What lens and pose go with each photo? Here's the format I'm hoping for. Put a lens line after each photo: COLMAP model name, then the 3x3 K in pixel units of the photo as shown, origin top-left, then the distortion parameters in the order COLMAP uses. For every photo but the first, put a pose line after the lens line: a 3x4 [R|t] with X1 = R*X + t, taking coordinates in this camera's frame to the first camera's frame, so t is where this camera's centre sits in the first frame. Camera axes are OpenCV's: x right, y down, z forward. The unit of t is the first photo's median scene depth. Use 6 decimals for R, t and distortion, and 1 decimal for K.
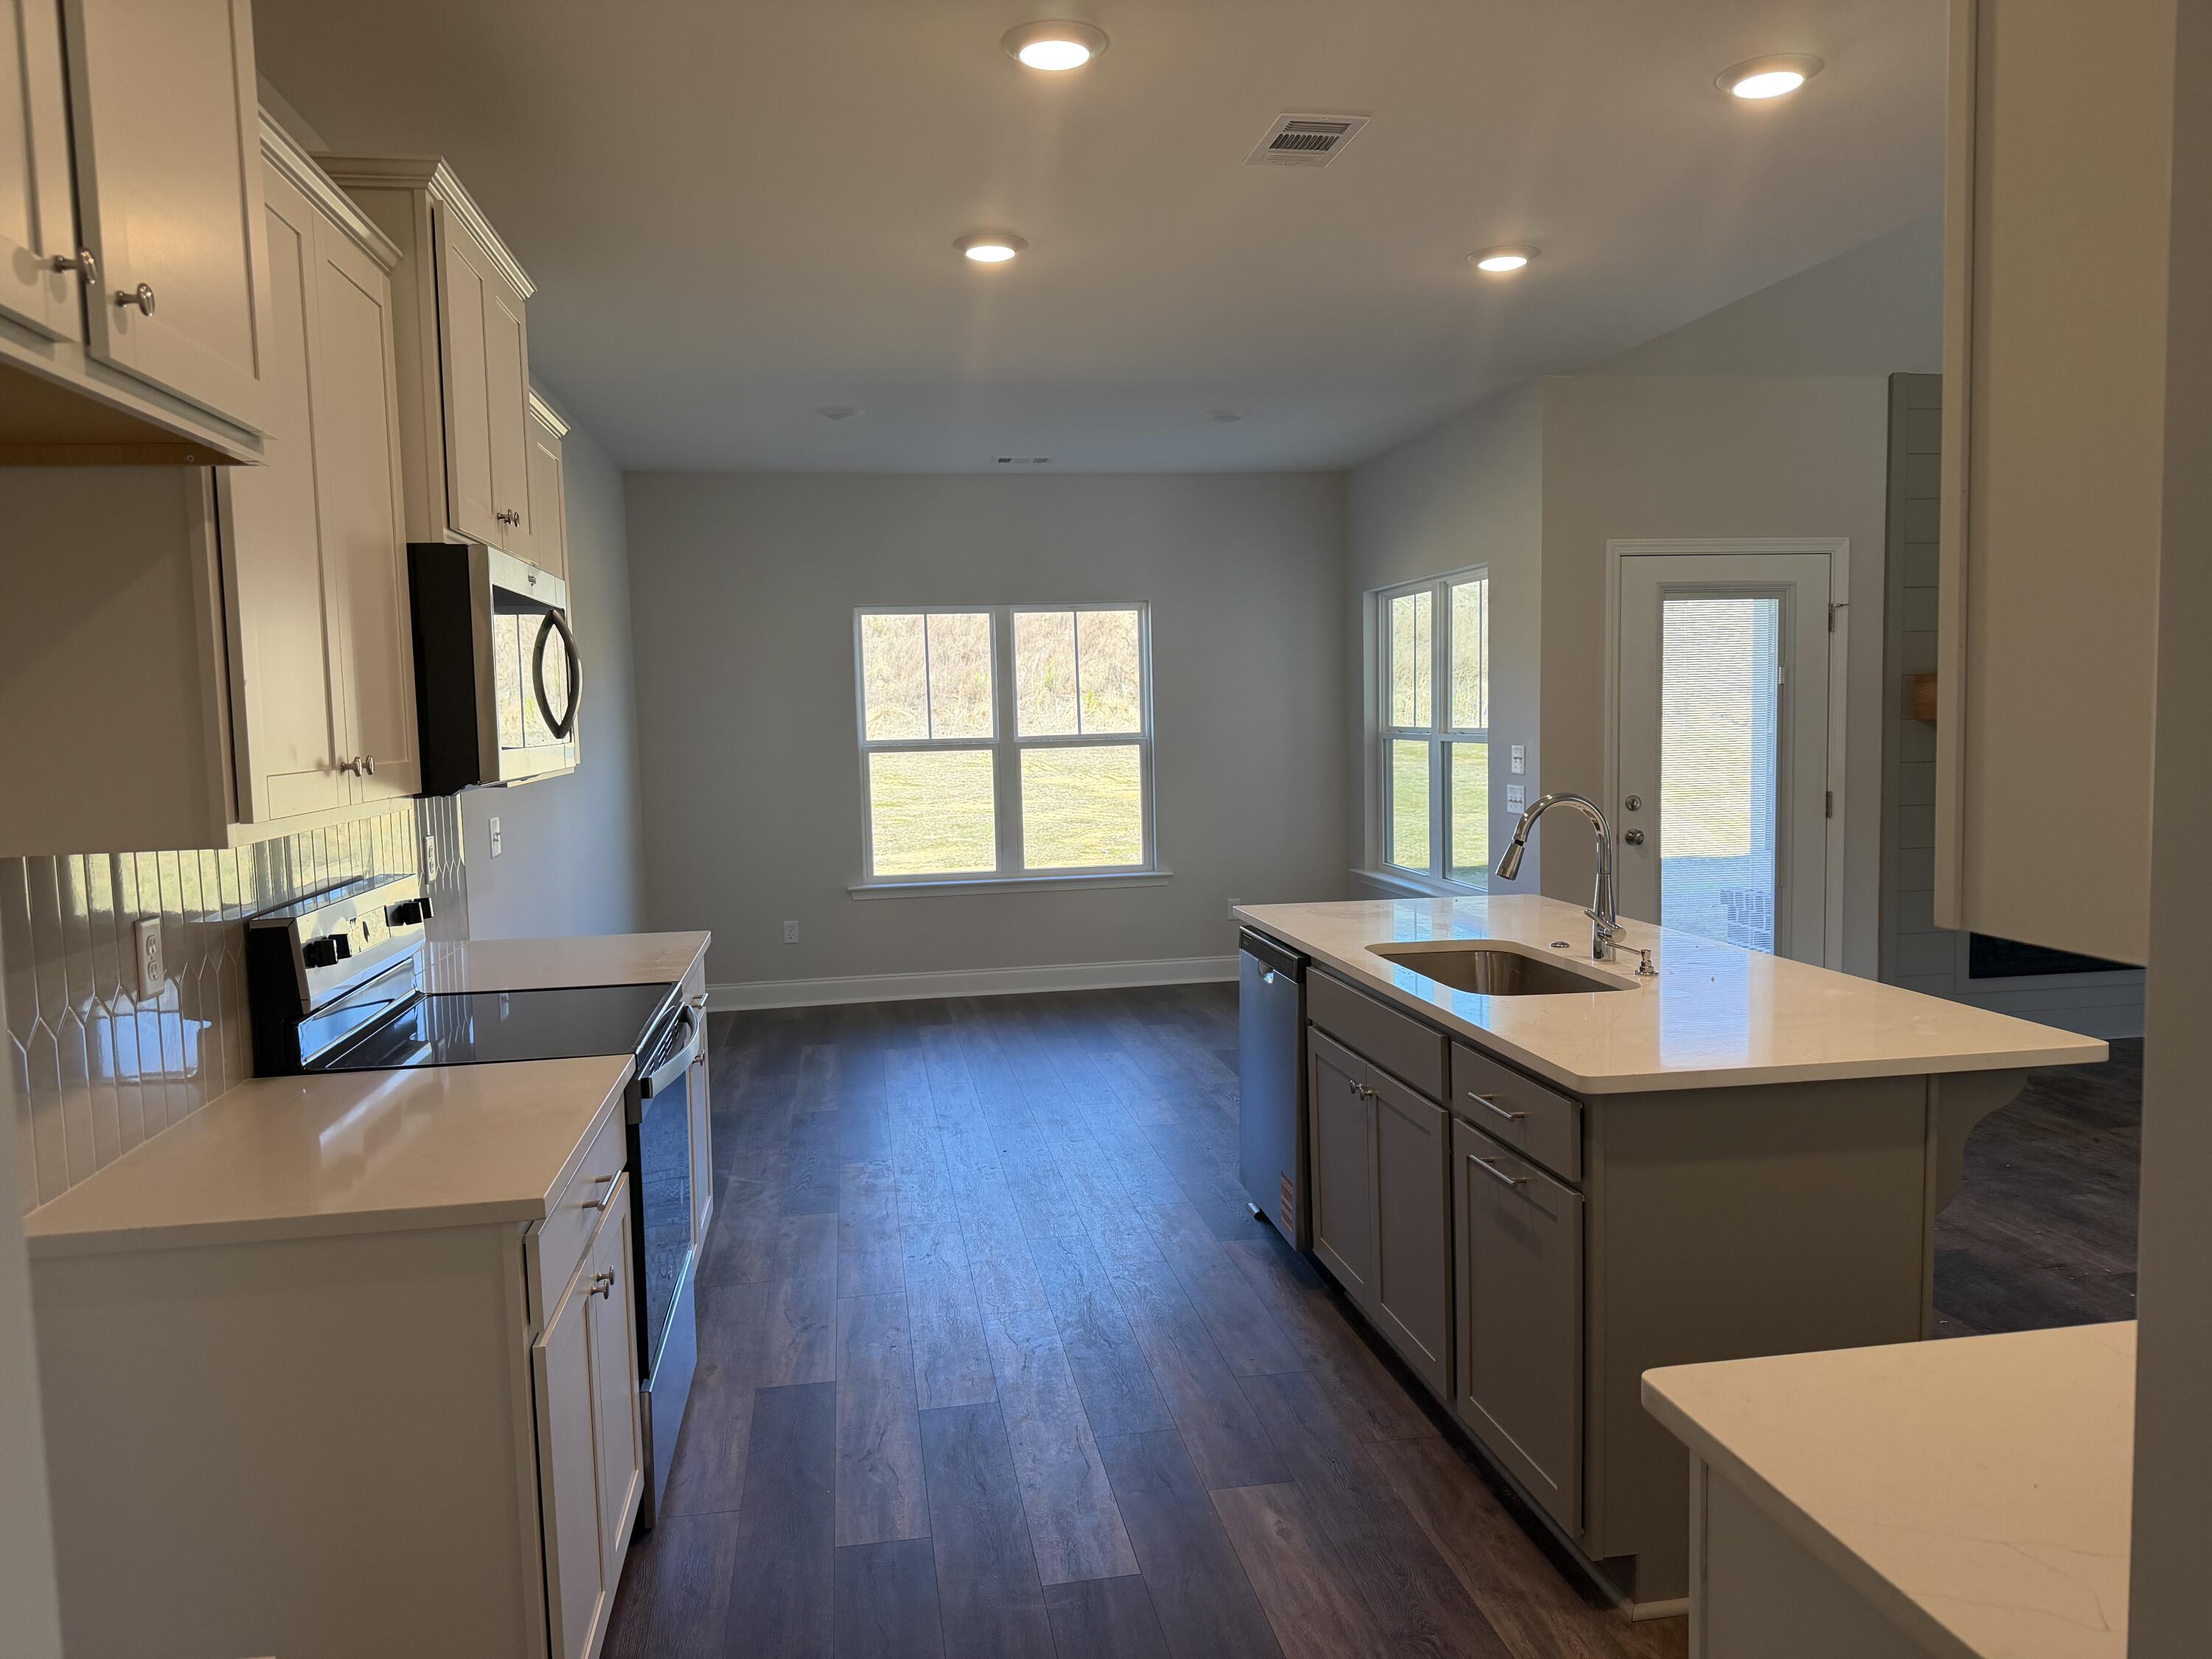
lens RADIAL K [[1559.3, 0, 1105.3], [0, 1559.3, 826.0], [0, 0, 1]] dist [0.039536, -0.055784]
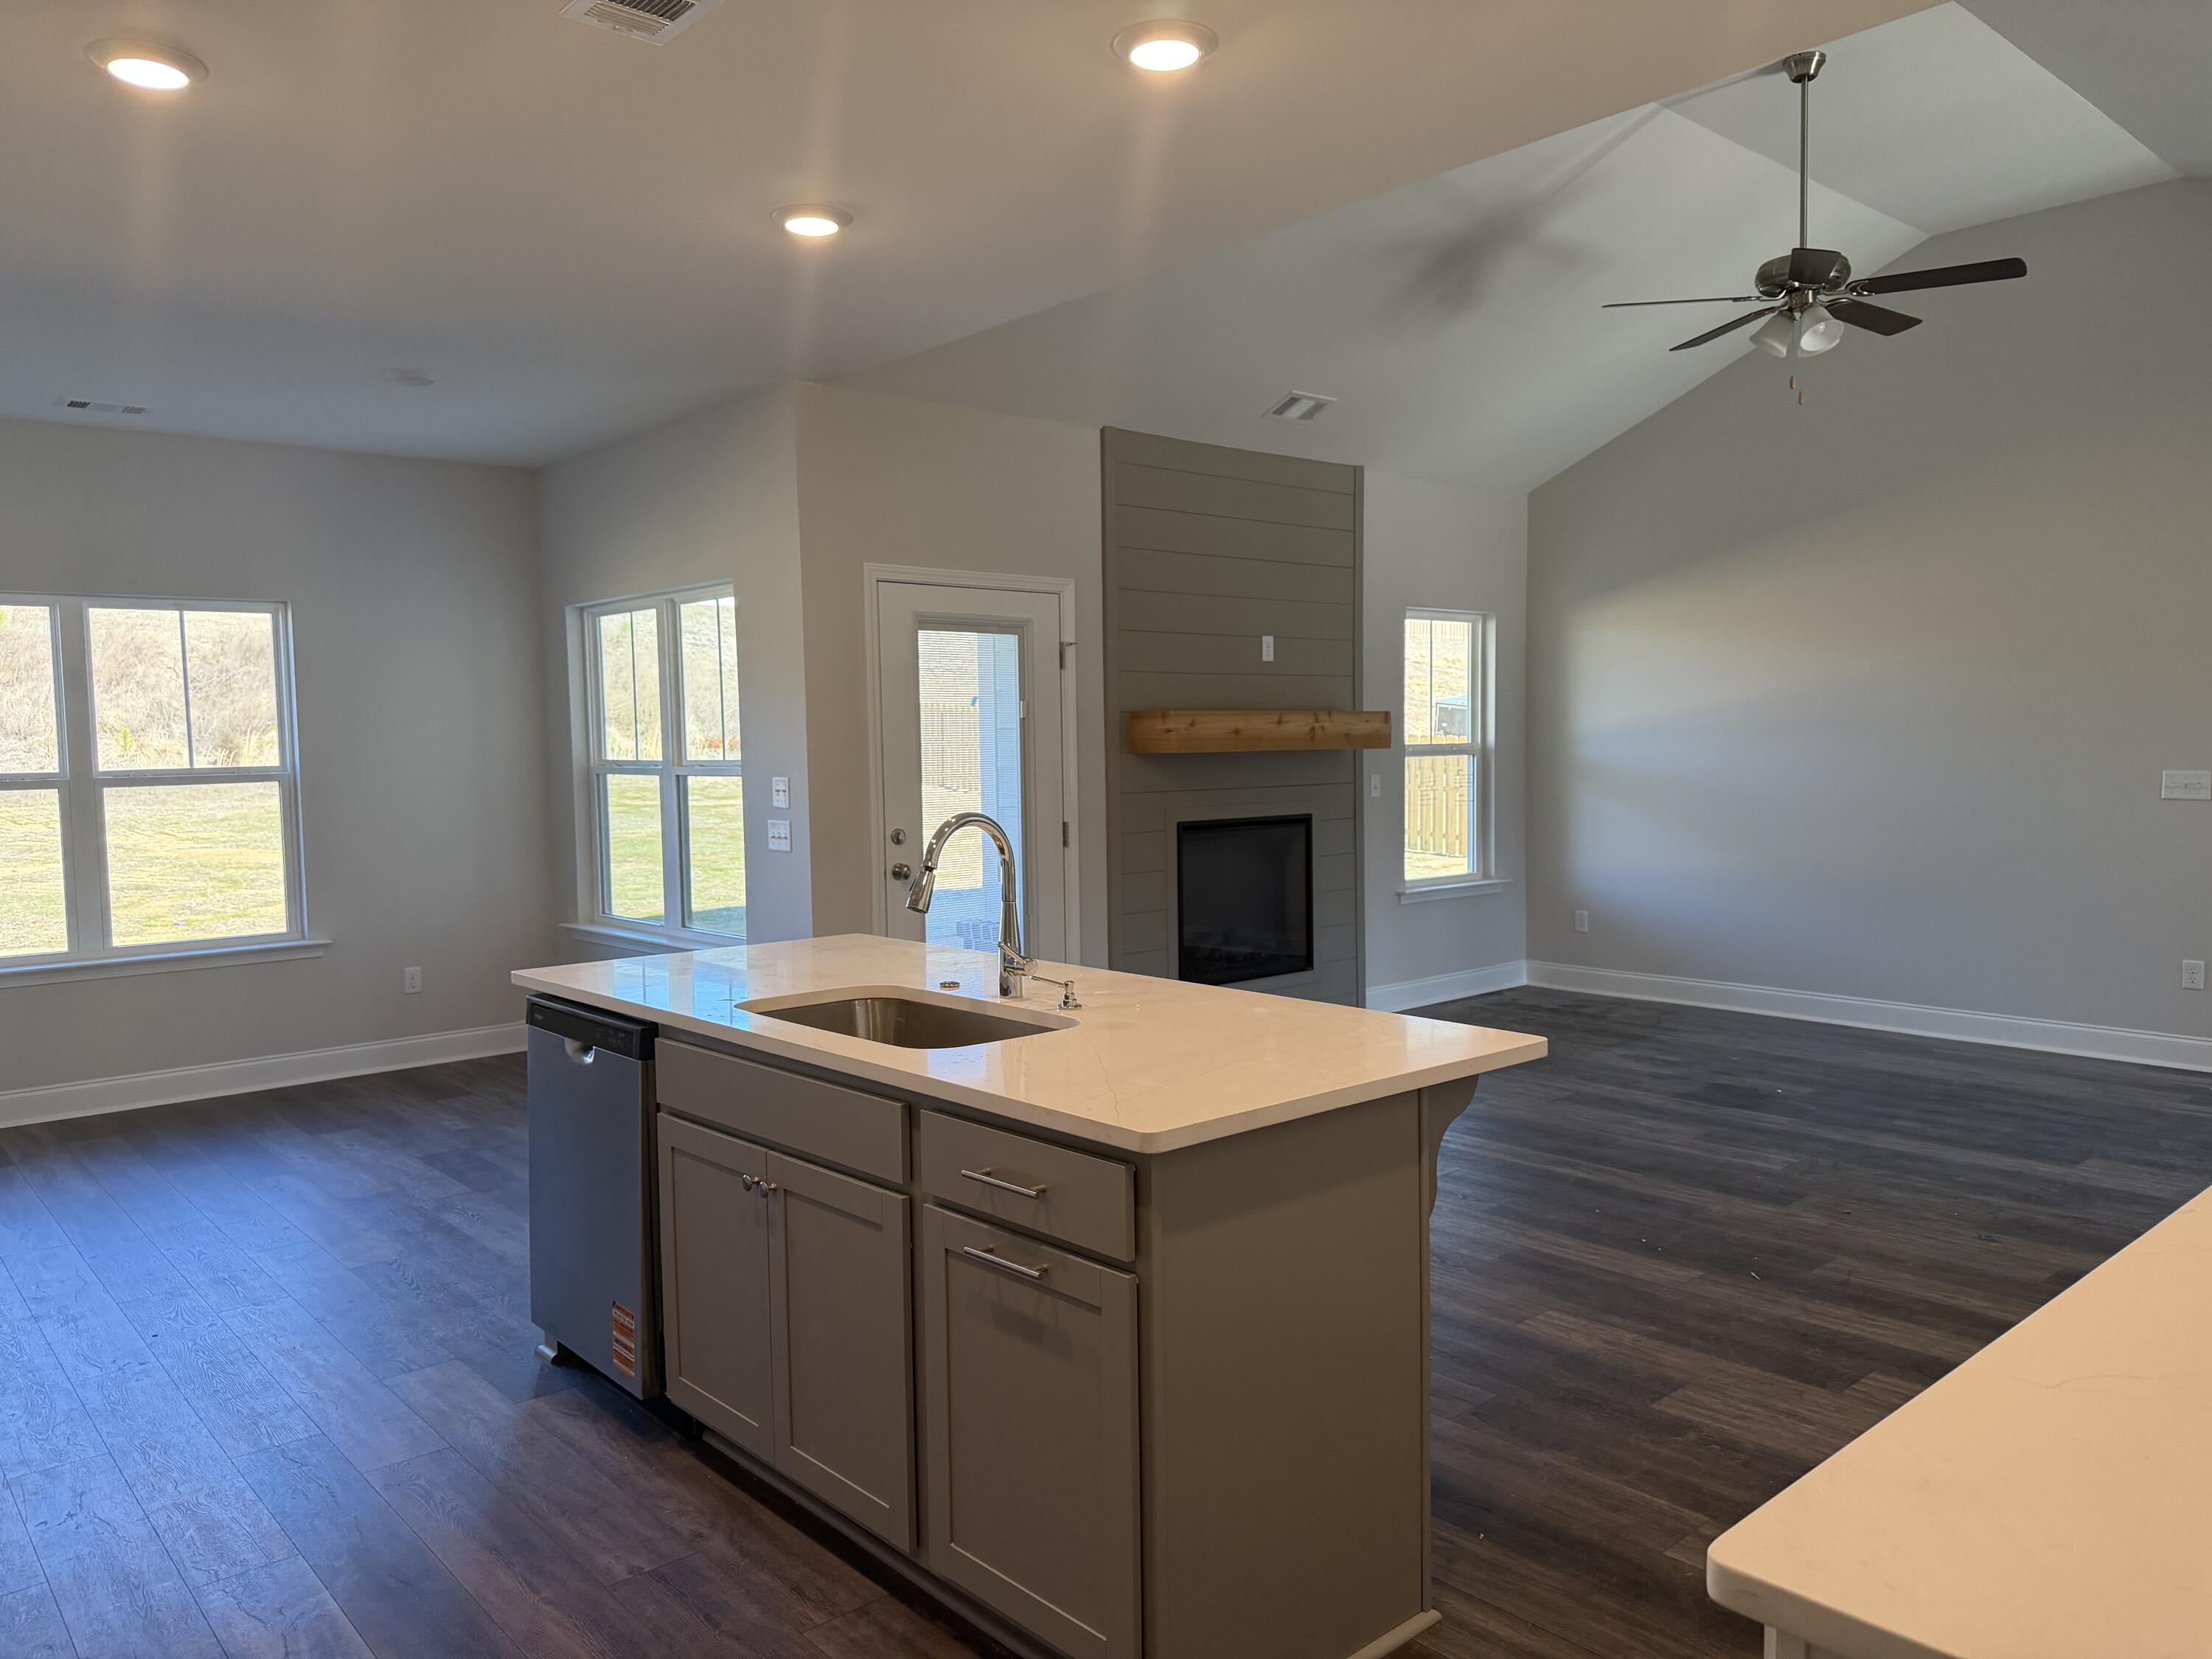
lens RADIAL K [[1559.3, 0, 1127.6], [0, 1559.3, 835.3], [0, 0, 1]] dist [0.039536, -0.055784]
pose [[0.840433, -0.020306, 0.541536, -0.067626], [0.035432, 0.999218, -0.017521, 0.006370], [-0.540757, 0.033913, 0.840495, 0.131867]]
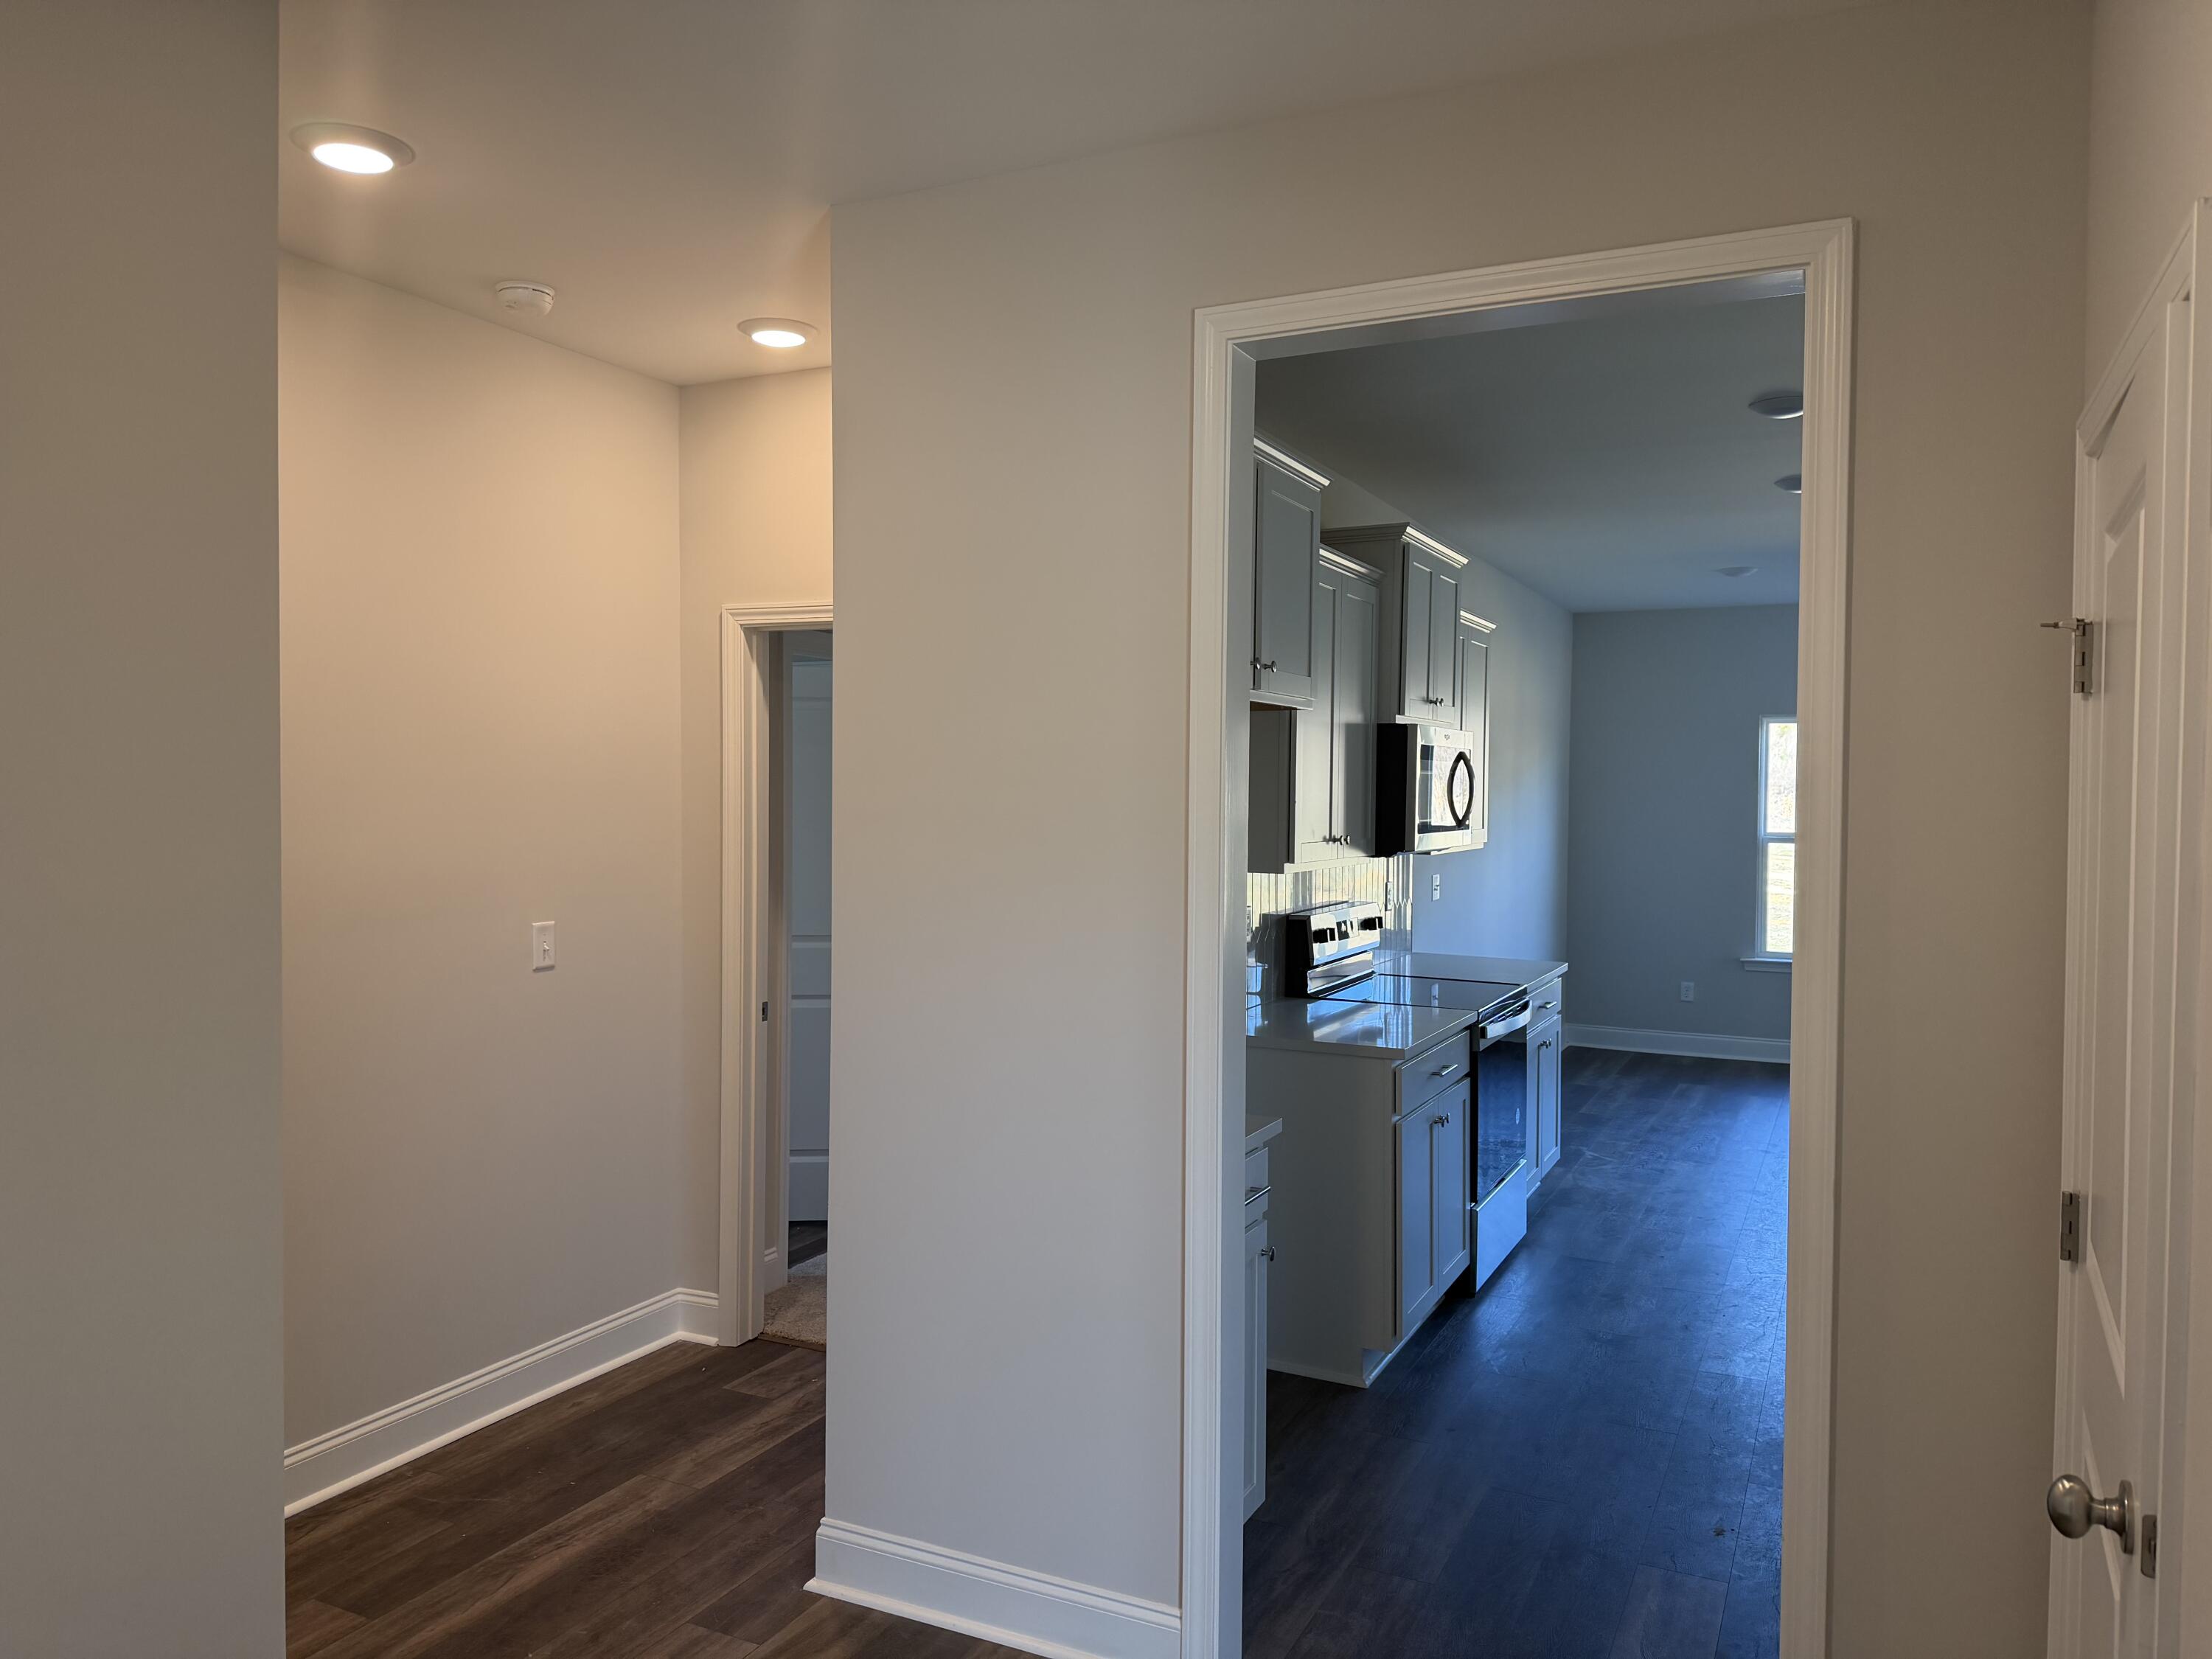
lens RADIAL K [[1559.3, 0, 1095.4], [0, 1559.3, 819.9], [0, 0, 1]] dist [0.039536, -0.055784]
pose [[0.808219, 0.047204, -0.586987, 0.166810], [-0.077299, 0.996661, -0.026283, 0.005300], [0.583787, 0.066617, 0.809169, -0.304874]]
